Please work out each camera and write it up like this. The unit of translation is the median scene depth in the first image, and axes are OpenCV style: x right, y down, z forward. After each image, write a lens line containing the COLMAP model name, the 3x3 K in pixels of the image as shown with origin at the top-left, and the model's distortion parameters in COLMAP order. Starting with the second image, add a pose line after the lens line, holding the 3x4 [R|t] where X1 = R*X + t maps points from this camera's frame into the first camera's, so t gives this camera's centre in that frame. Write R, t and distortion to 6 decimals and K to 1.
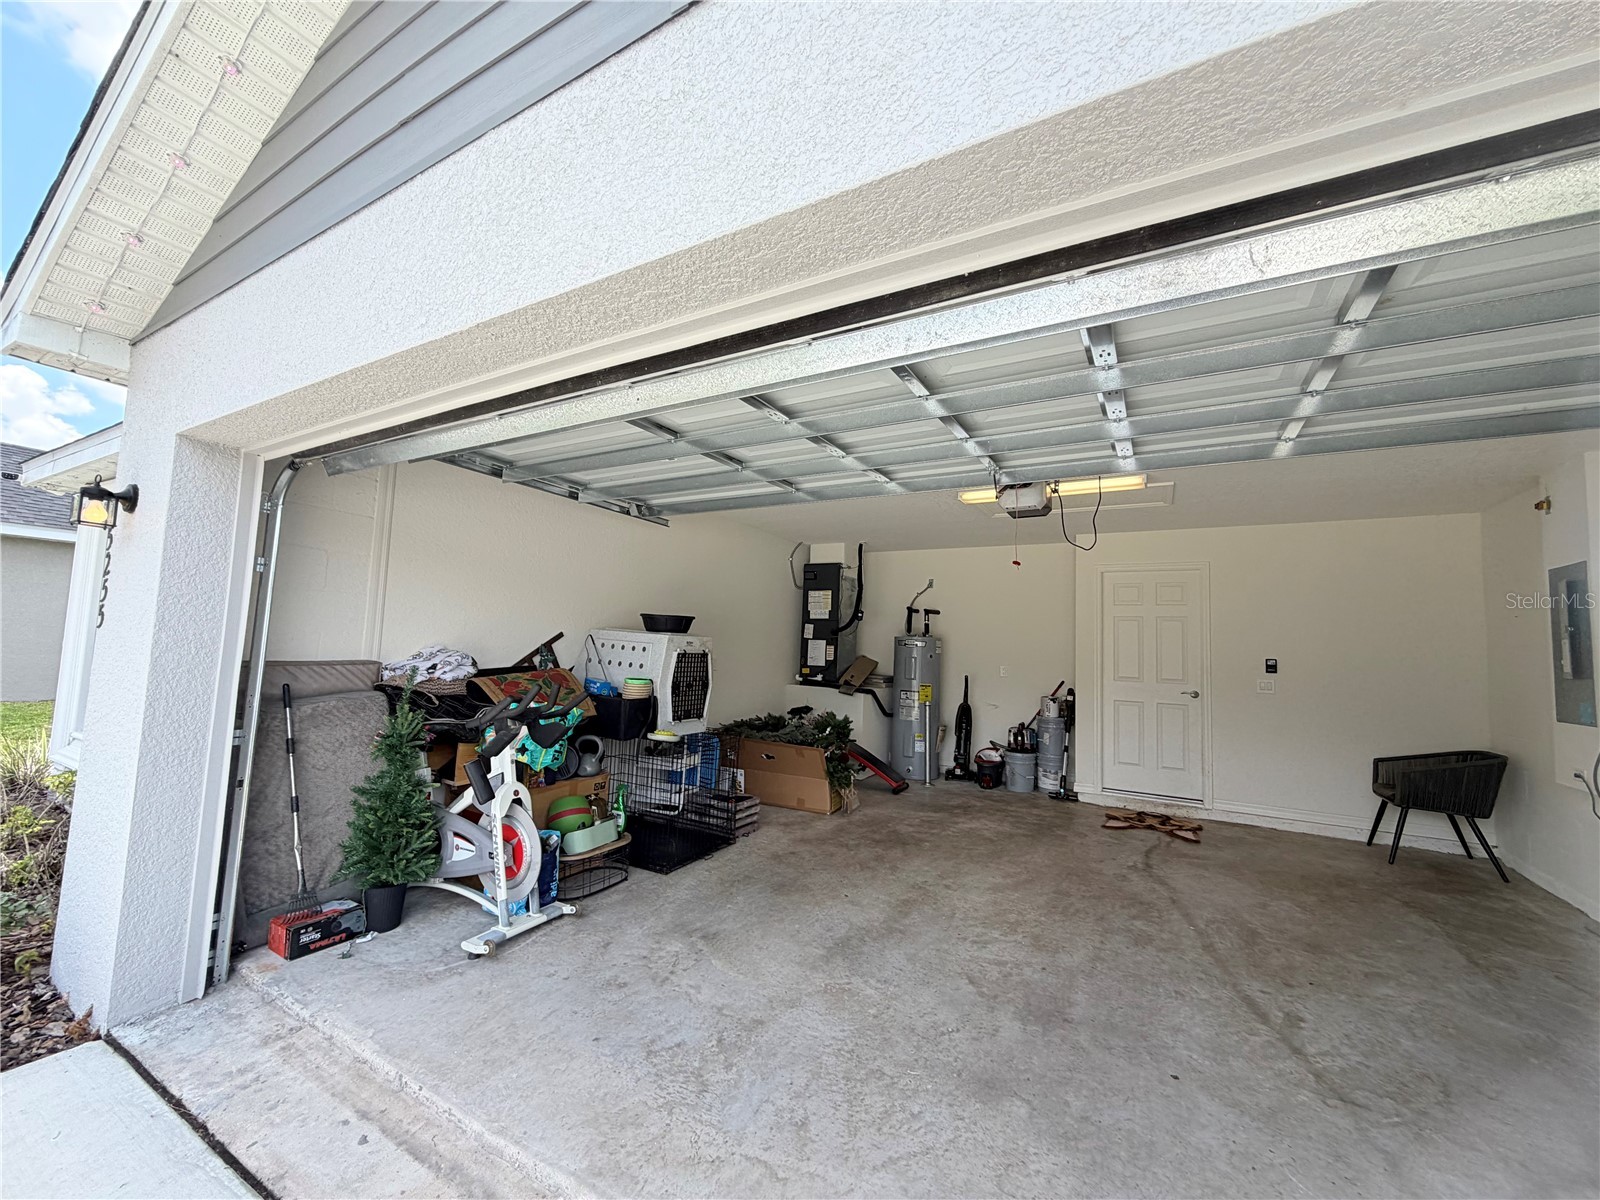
lens RADIAL K [[638.7, 0, 795.4], [0, 638.7, 597.3], [0, 0, 1]] dist [-0.003783, 0.000531]
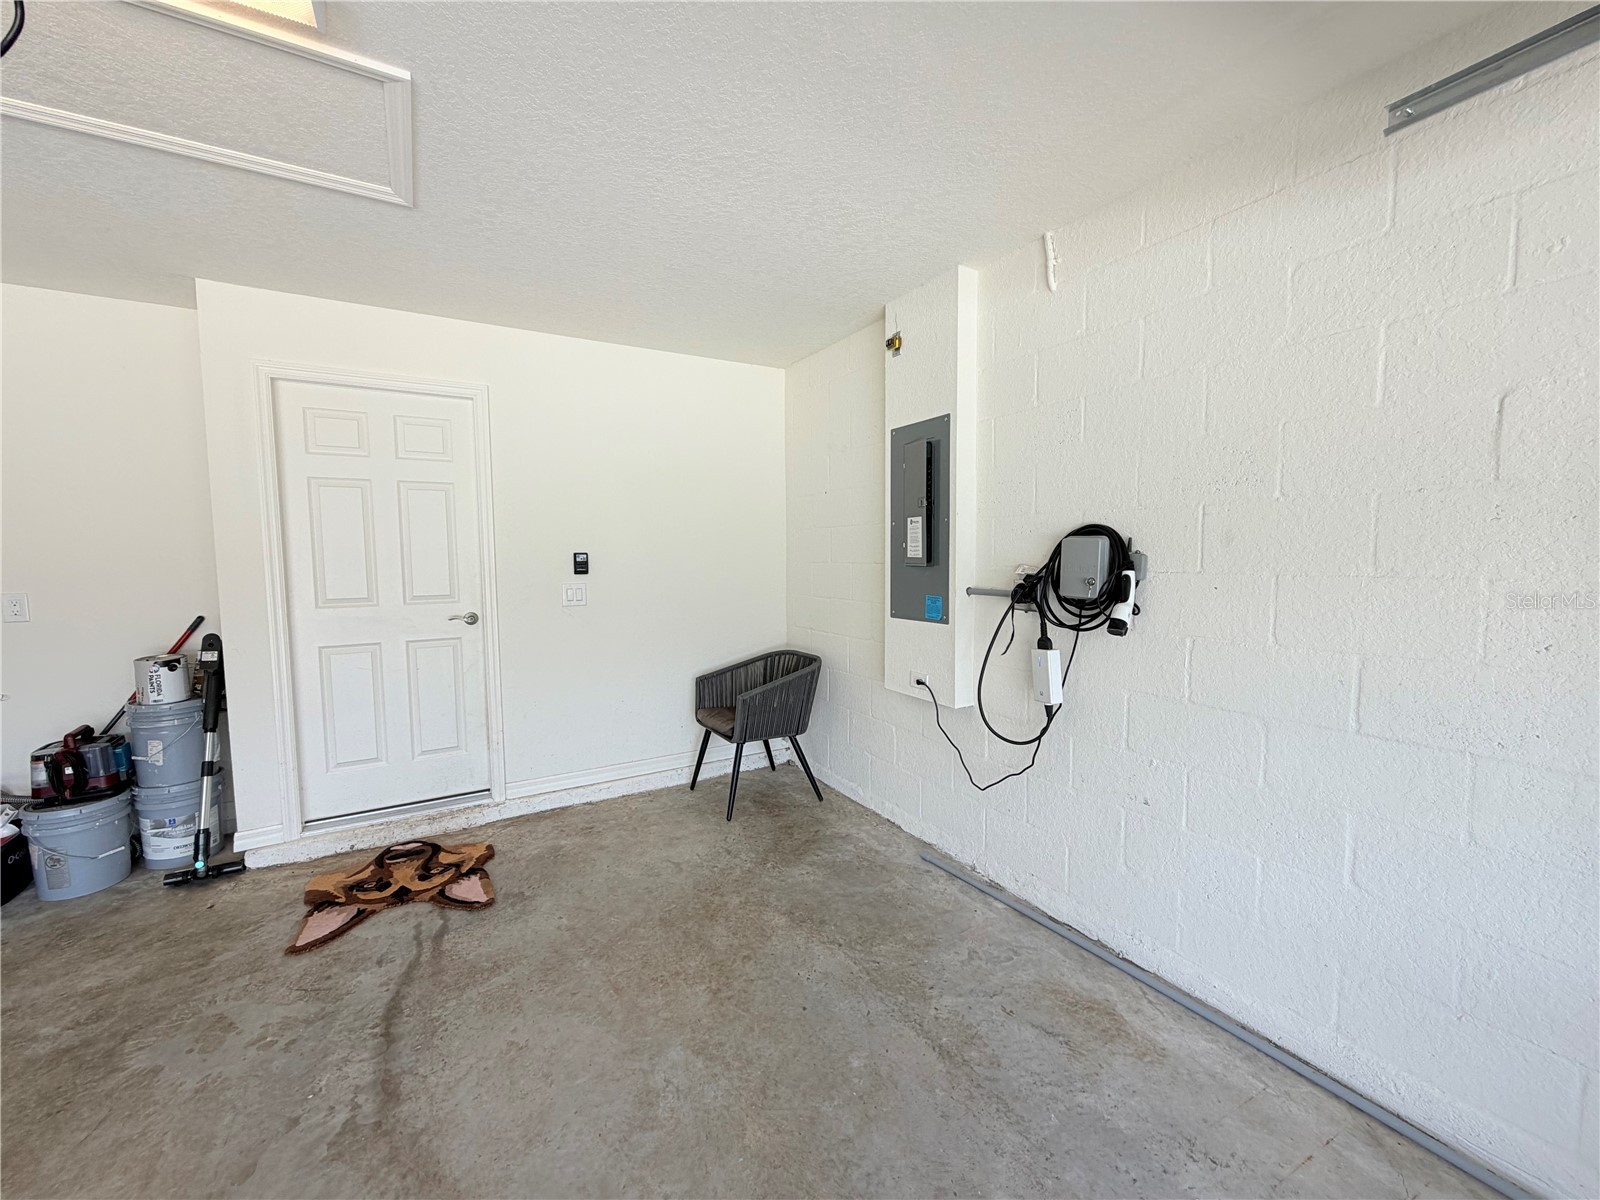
lens RADIAL K [[638.7, 0, 797.6], [0, 638.7, 598.7], [0, 0, 1]] dist [-0.003783, 0.000531]
pose [[0.498612, -0.105252, 0.860412, 0.293379], [-0.045293, 0.988082, 0.147117, 0.037369], [-0.865641, -0.112325, 0.487902, 0.490233]]
